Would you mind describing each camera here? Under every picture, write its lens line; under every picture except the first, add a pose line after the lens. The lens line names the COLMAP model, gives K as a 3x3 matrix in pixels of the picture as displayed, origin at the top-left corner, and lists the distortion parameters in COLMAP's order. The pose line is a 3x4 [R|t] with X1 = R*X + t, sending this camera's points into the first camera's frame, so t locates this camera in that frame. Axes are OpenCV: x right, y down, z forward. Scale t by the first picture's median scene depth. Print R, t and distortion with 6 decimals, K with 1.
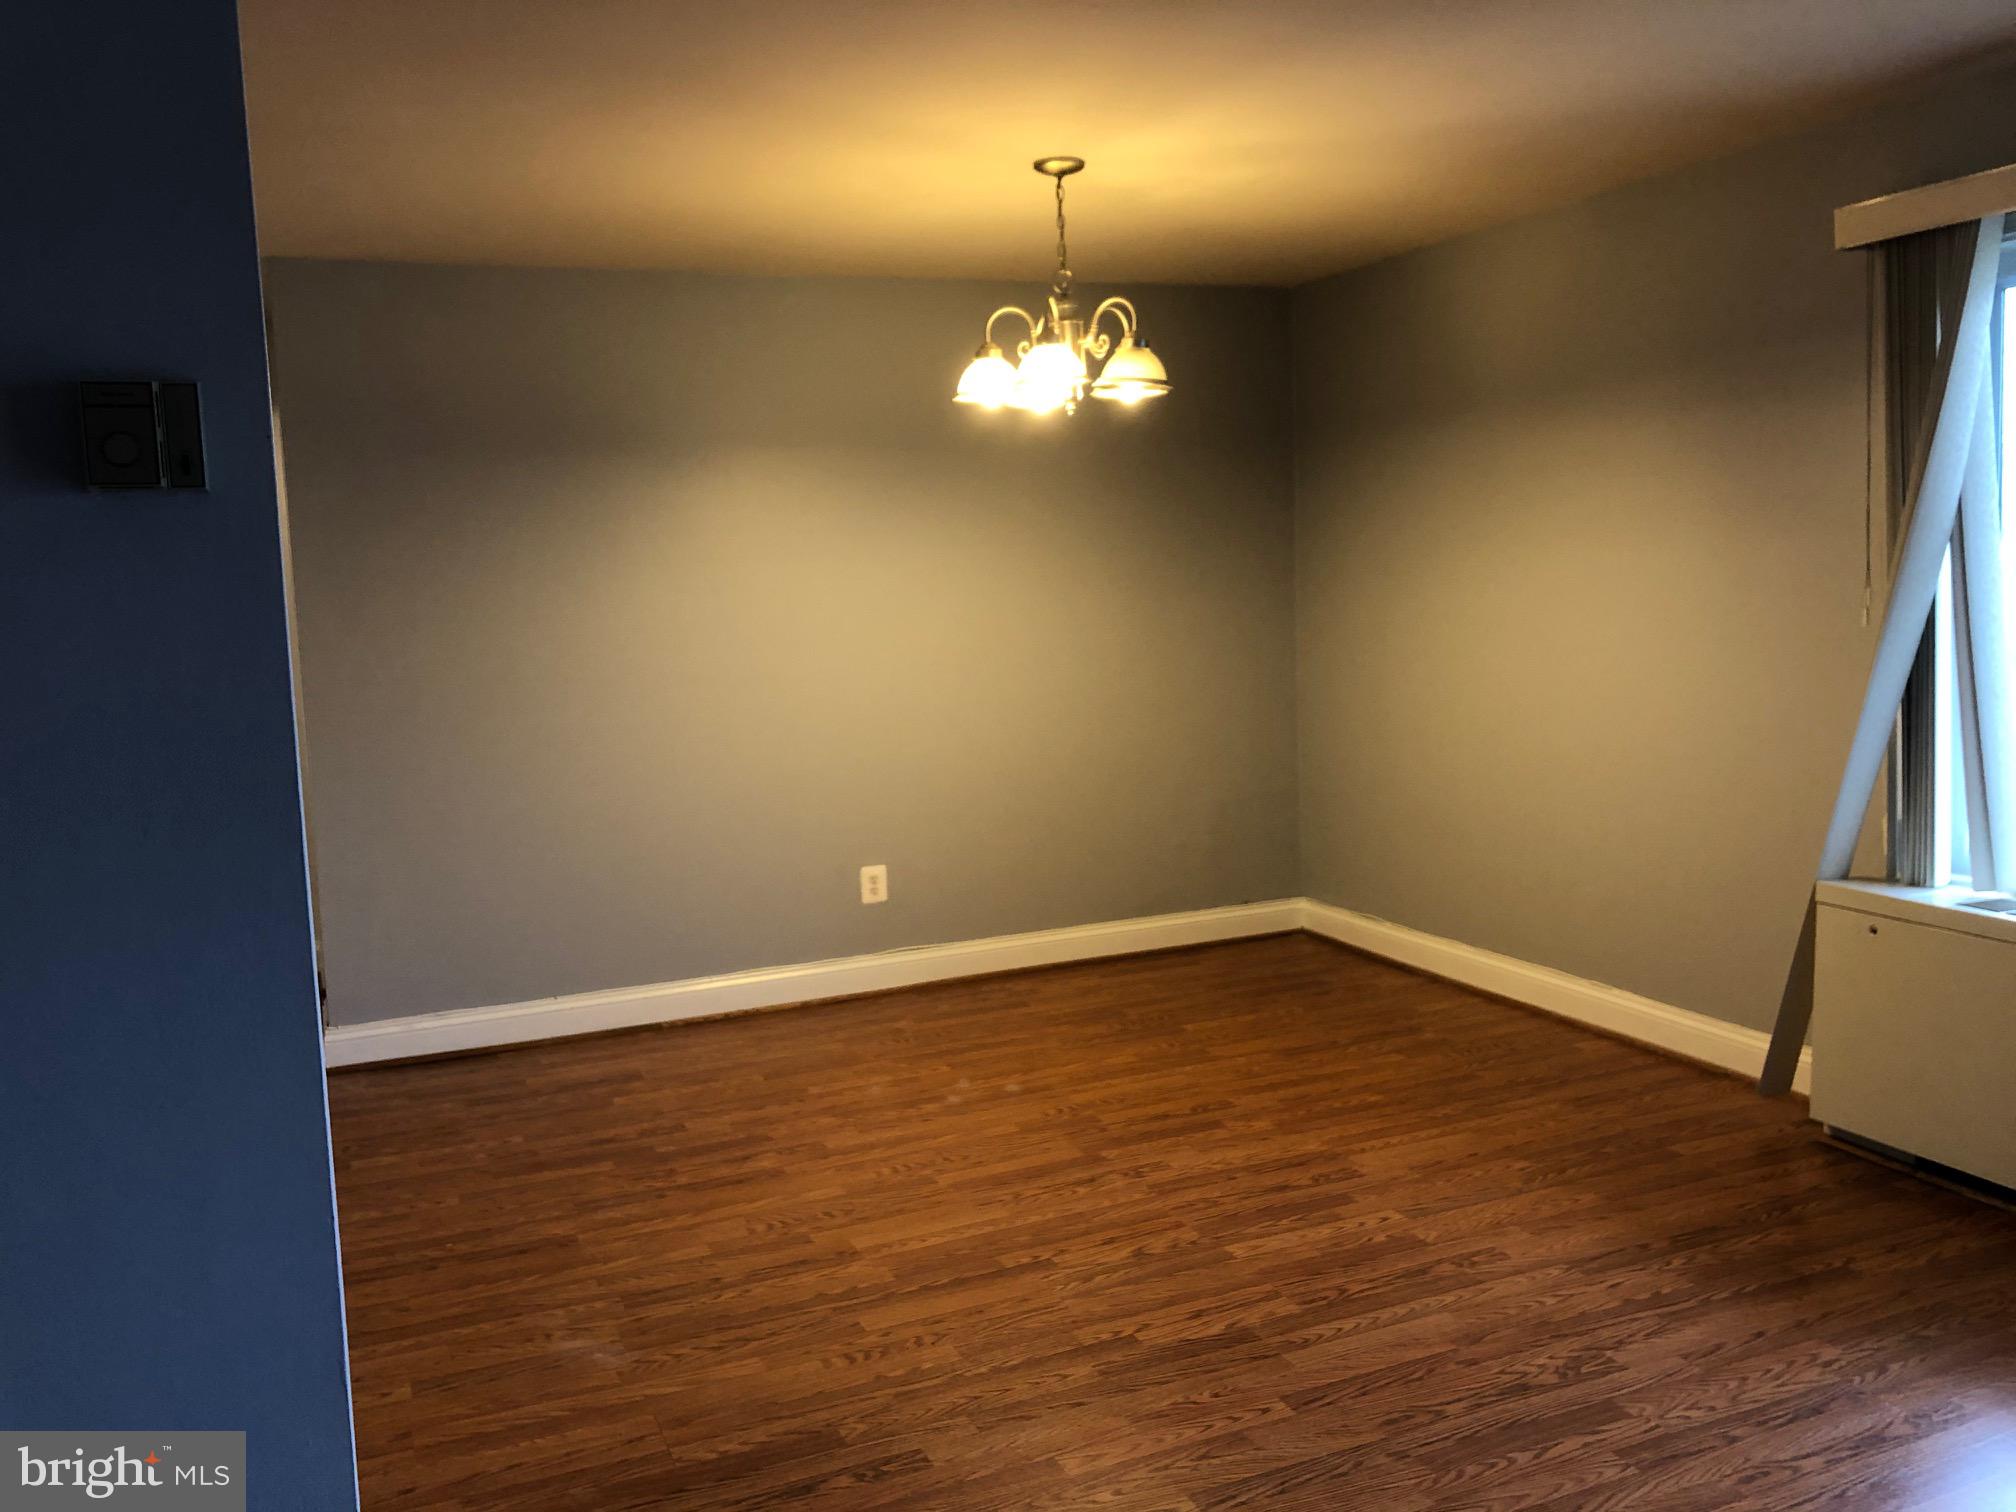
lens RADIAL K [[1644.0, 0, 1008.0], [0, 1644.0, 756.0], [0, 0, 1]] dist [-0.006614, 0.005330]
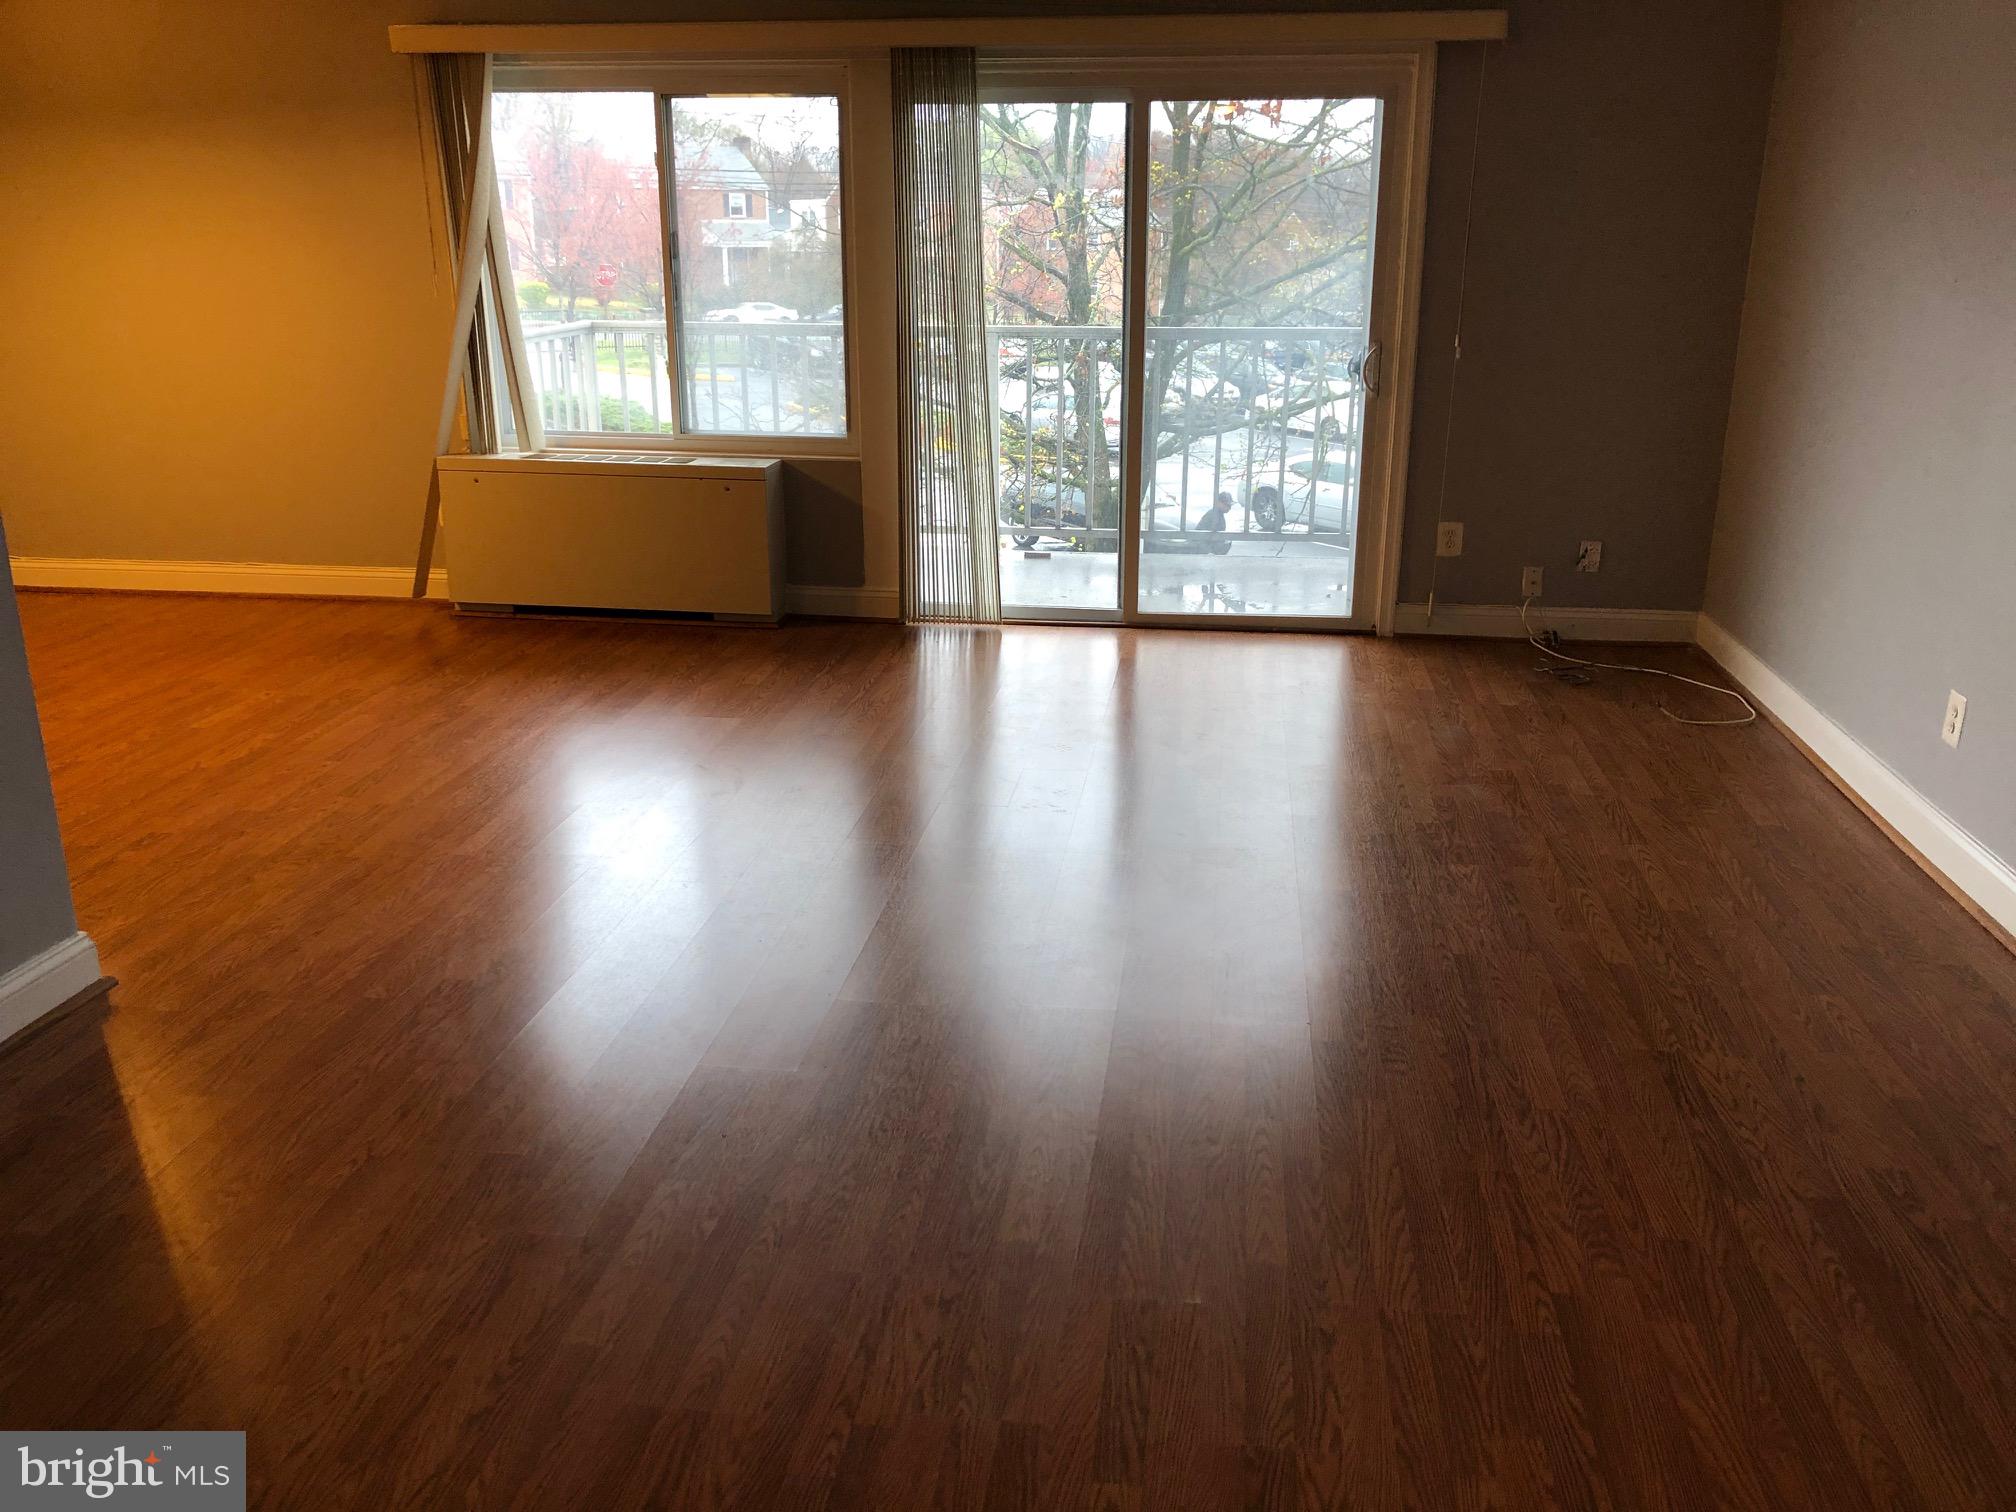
lens RADIAL K [[1644.0, 0, 1008.0], [0, 1644.0, 756.0], [0, 0, 1]] dist [-0.006614, 0.005330]
pose [[0.511378, -0.226061, 0.829089, -0.750852], [0.070453, 0.972561, 0.221726, 0.049881], [-0.856463, -0.054974, 0.513272, -0.409678]]
